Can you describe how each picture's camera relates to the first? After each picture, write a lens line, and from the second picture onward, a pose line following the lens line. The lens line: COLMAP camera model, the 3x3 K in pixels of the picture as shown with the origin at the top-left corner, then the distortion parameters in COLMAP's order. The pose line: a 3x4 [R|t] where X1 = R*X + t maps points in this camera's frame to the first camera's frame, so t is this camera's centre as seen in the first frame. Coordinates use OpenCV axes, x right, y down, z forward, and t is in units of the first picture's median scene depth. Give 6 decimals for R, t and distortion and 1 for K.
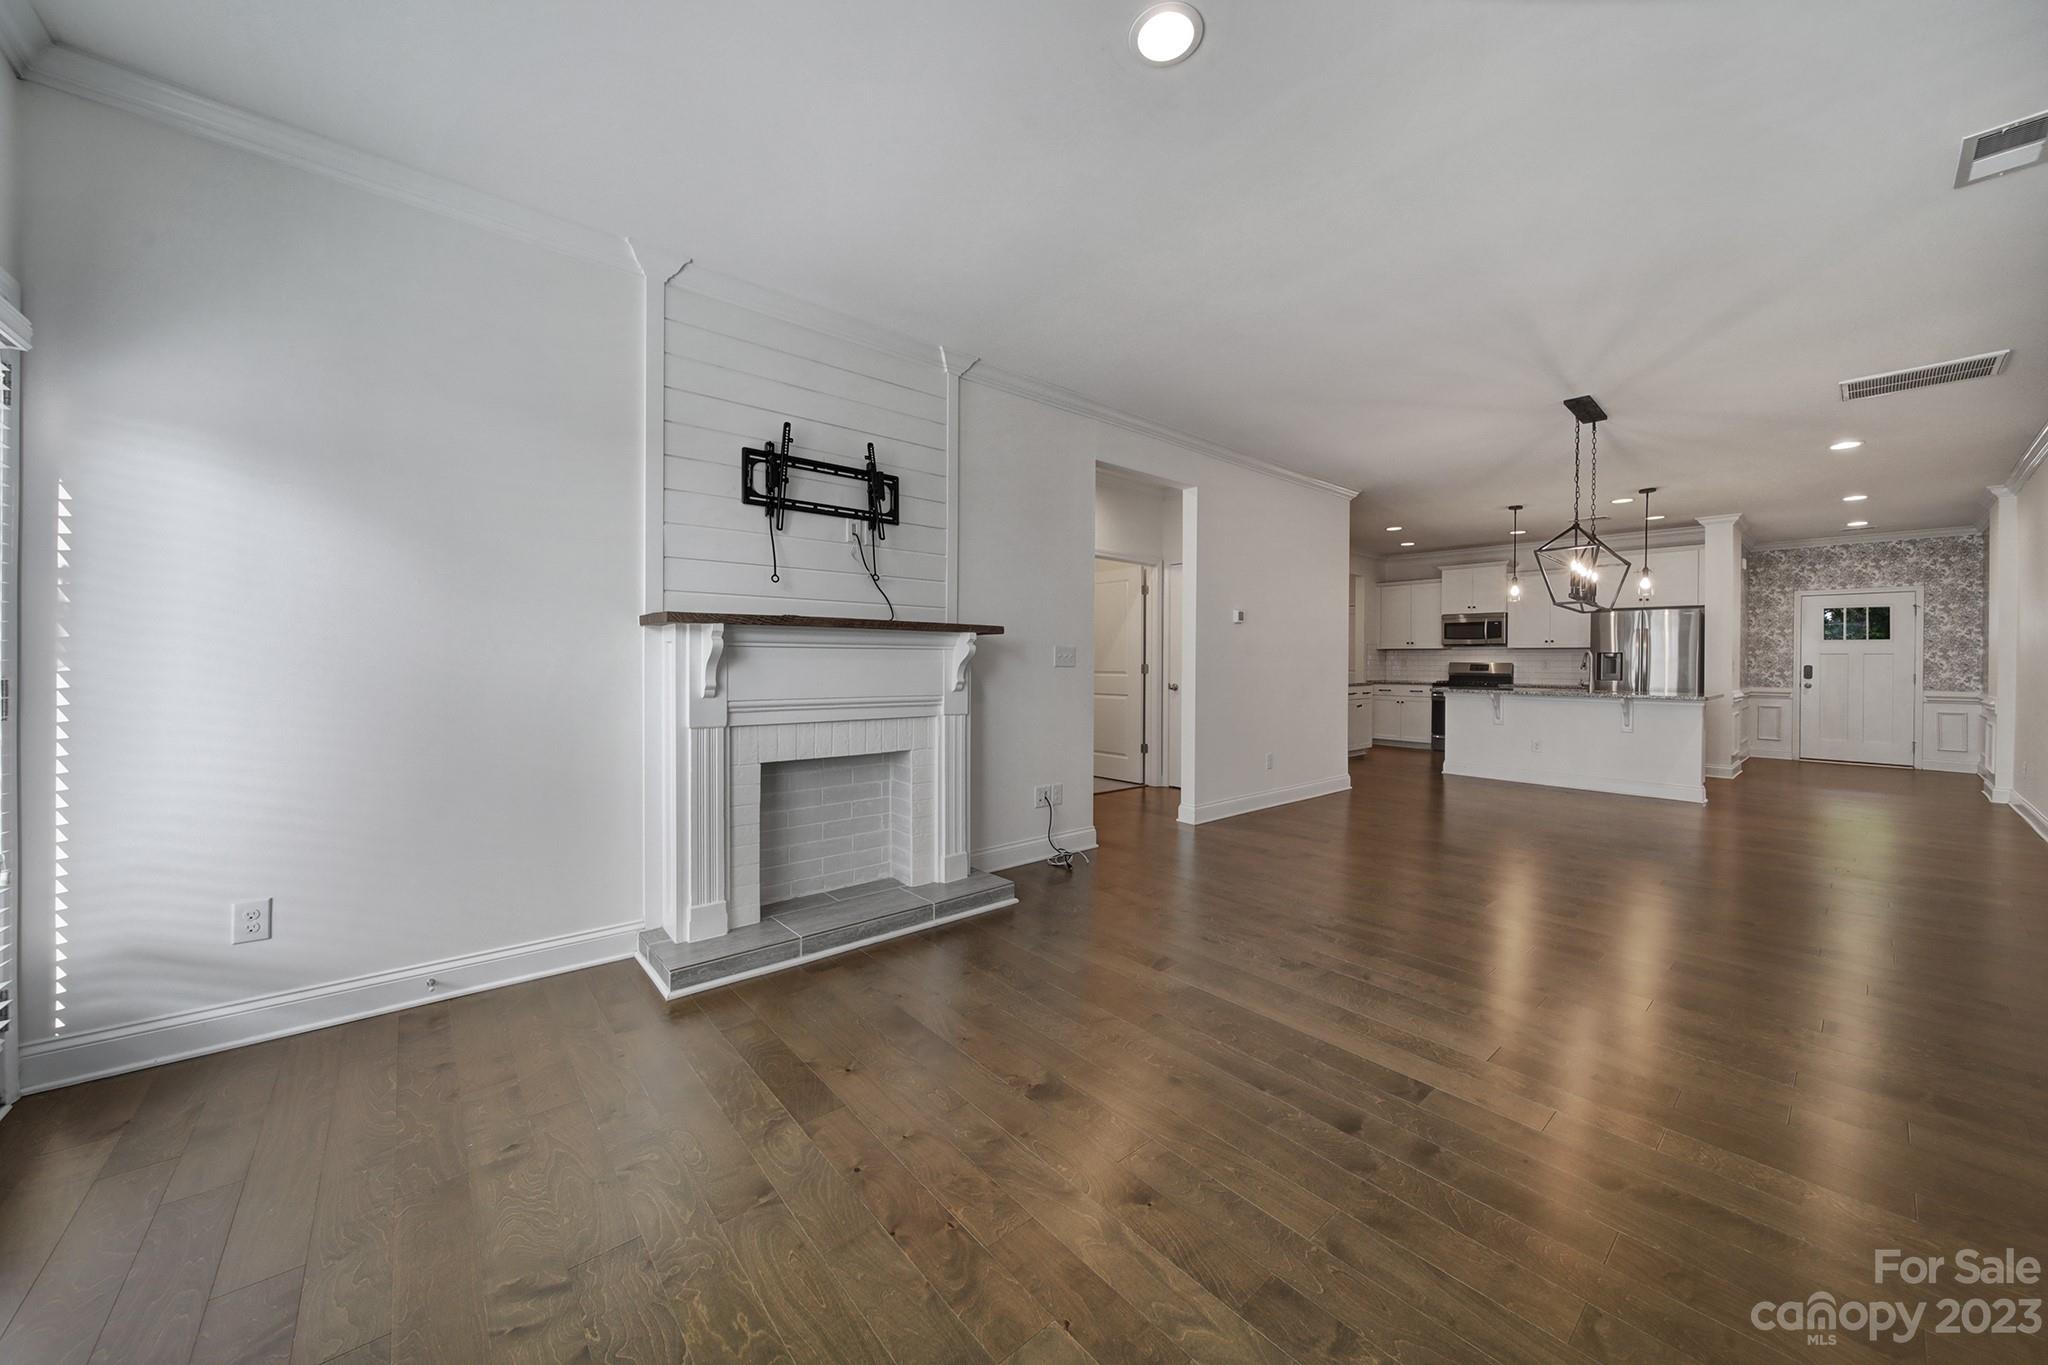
lens RADIAL K [[719.5, 0, 1026.2], [0, 719.5, 663.2], [0, 0, 1]] dist [-0.005243, -0.000649]
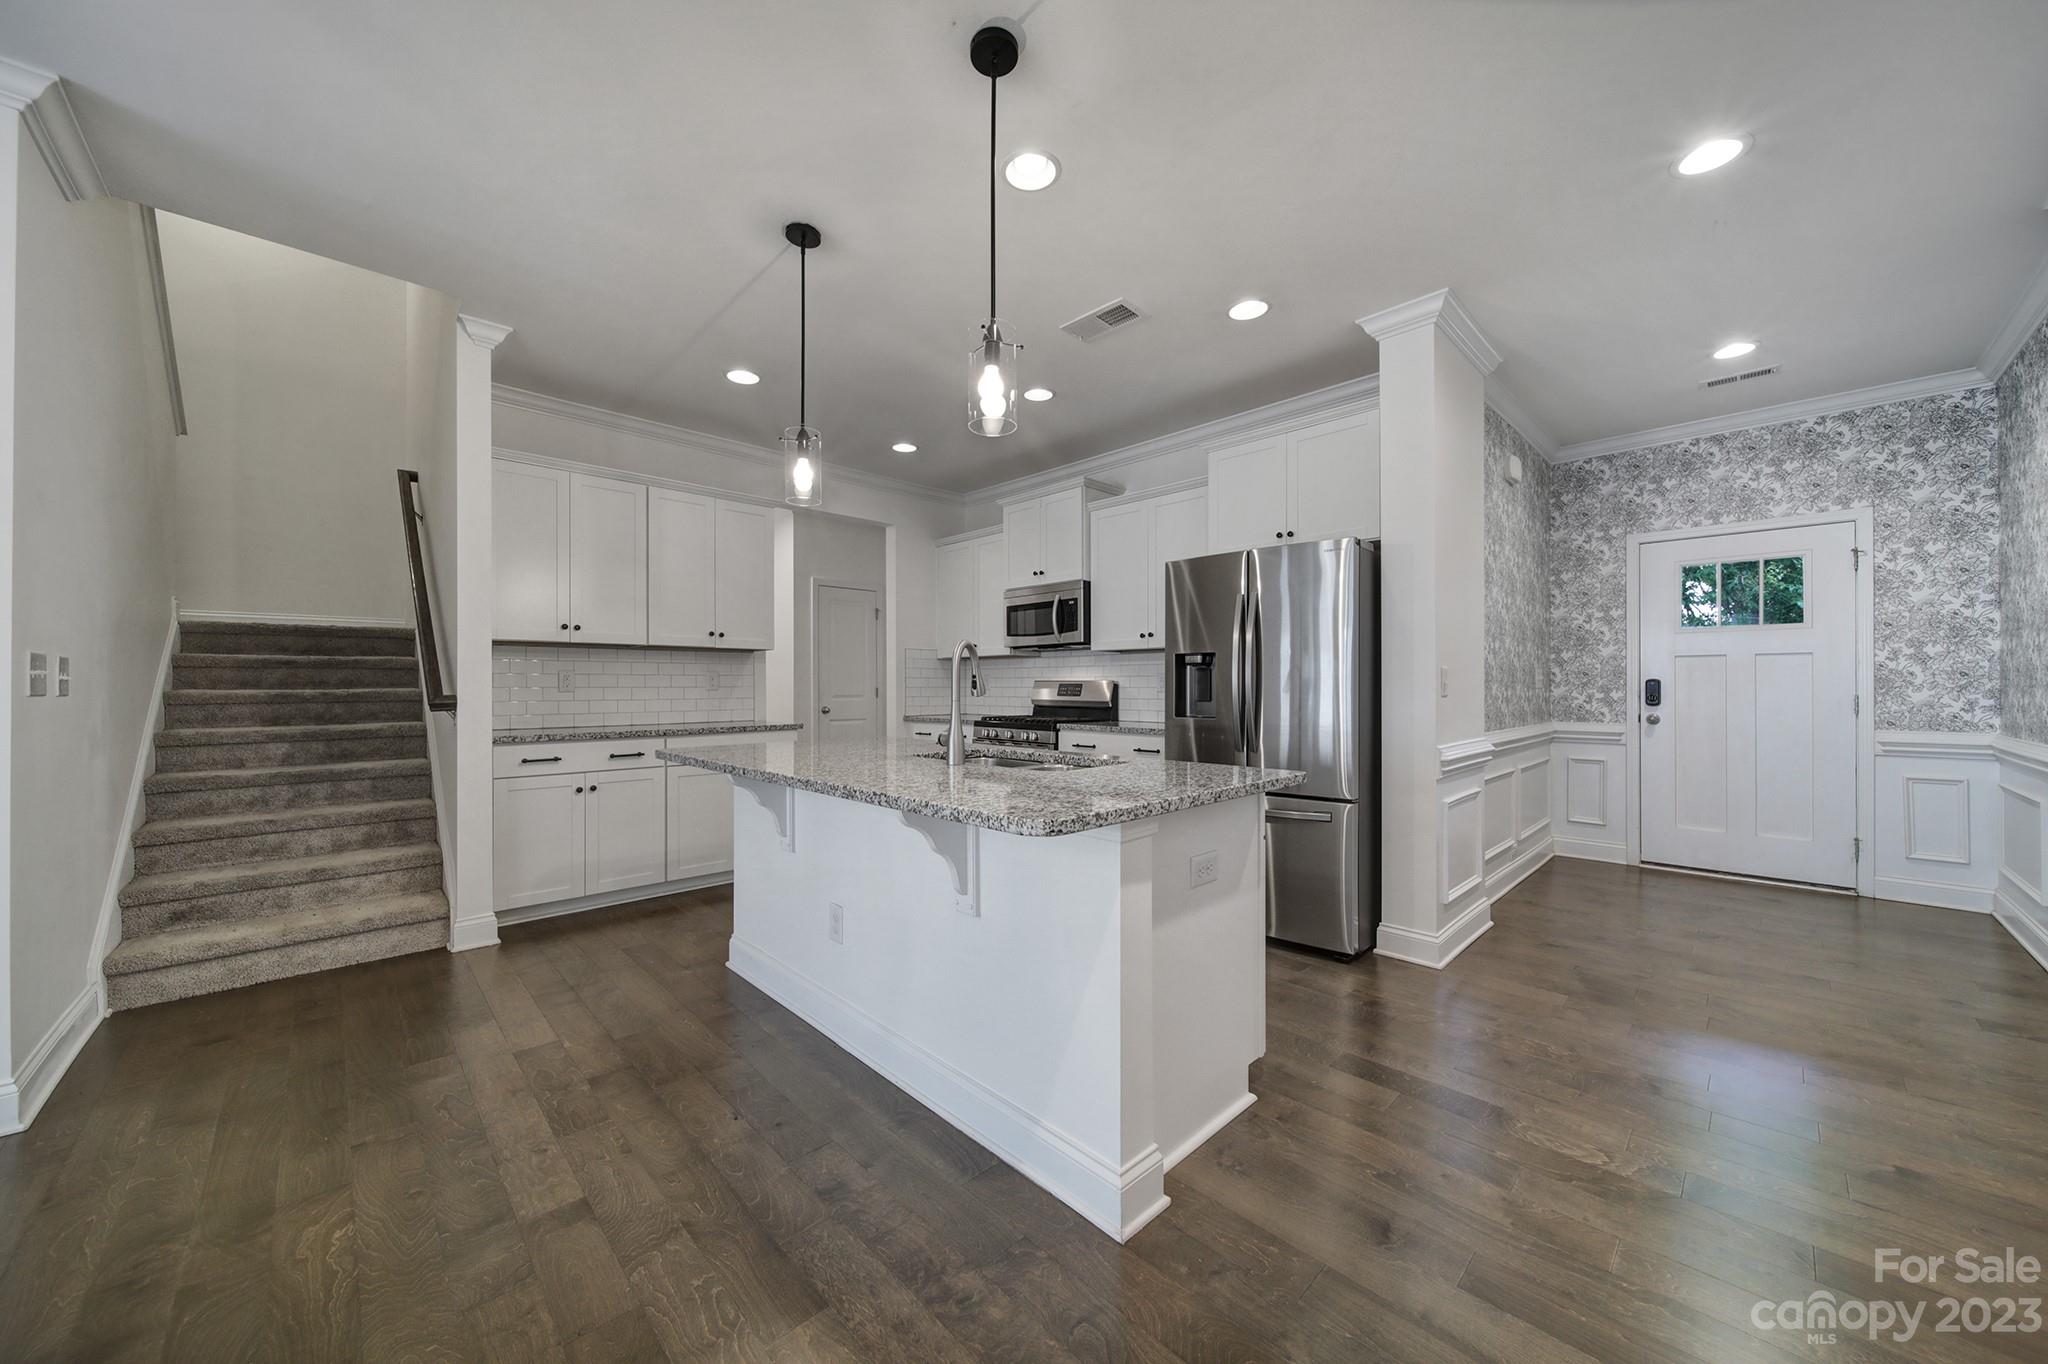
lens RADIAL K [[719.5, 0, 1020.2], [0, 719.5, 686.0], [0, 0, 1]] dist [-0.005243, -0.000649]
pose [[0.998149, -0.009989, 0.059988, 0.679810], [0.010181, 0.999944, -0.002889, 0.005049], [-0.059956, 0.003495, 0.998195, 0.573350]]
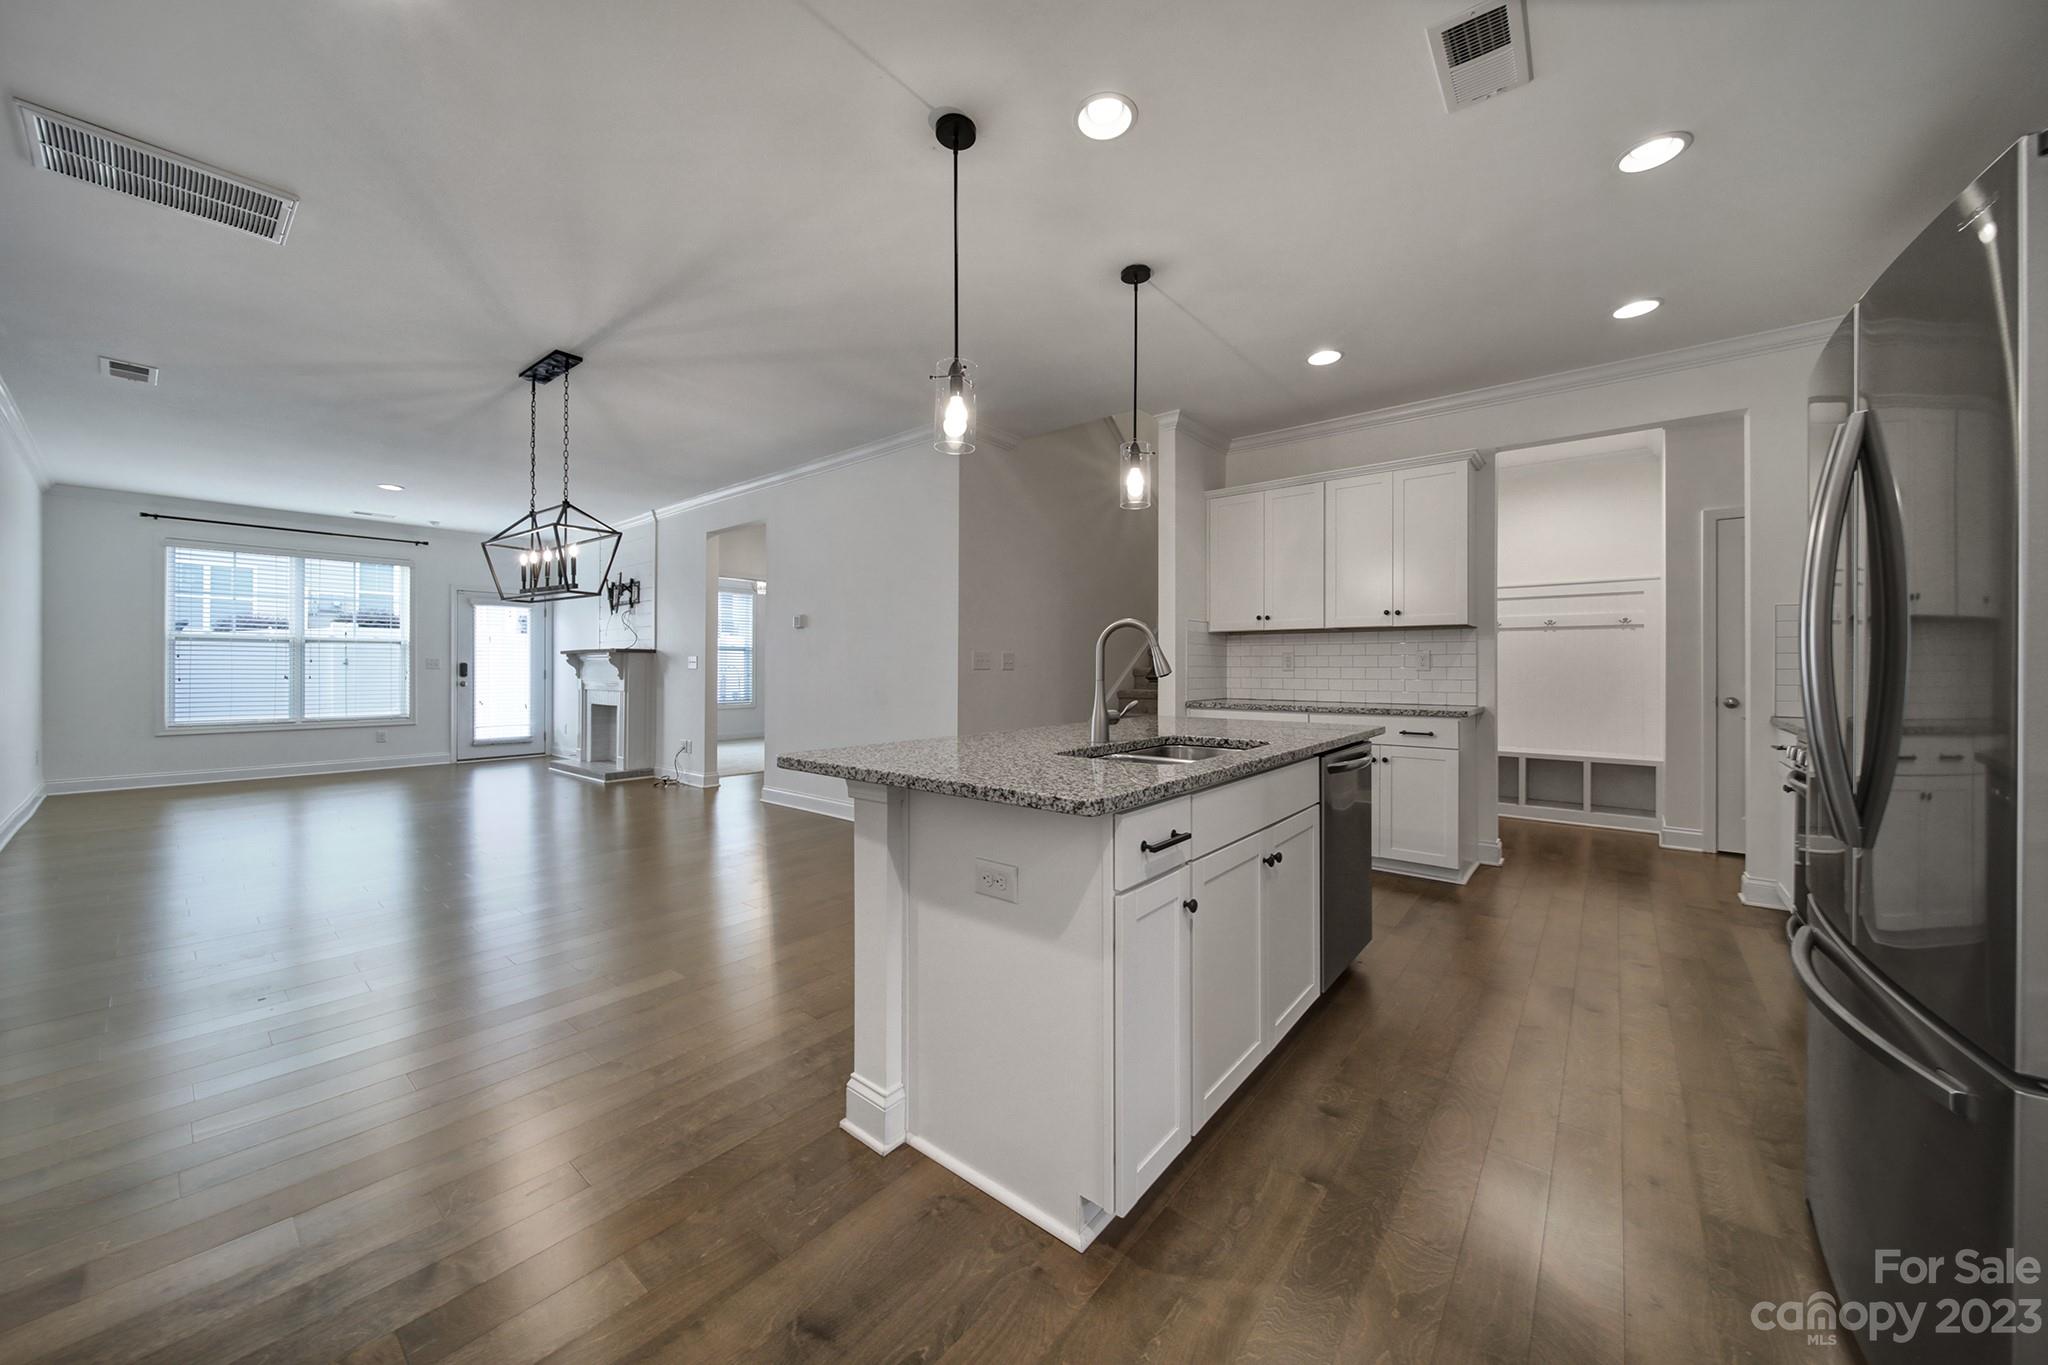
lens RADIAL K [[719.5, 0, 1033.7], [0, 719.5, 657.7], [0, 0, 1]] dist [-0.005243, -0.000649]
pose [[0.181228, -0.020375, -0.983230, 0.860582], [-0.001773, 0.999777, -0.021045, 0.006174], [0.983439, 0.005557, 0.181152, 0.707949]]
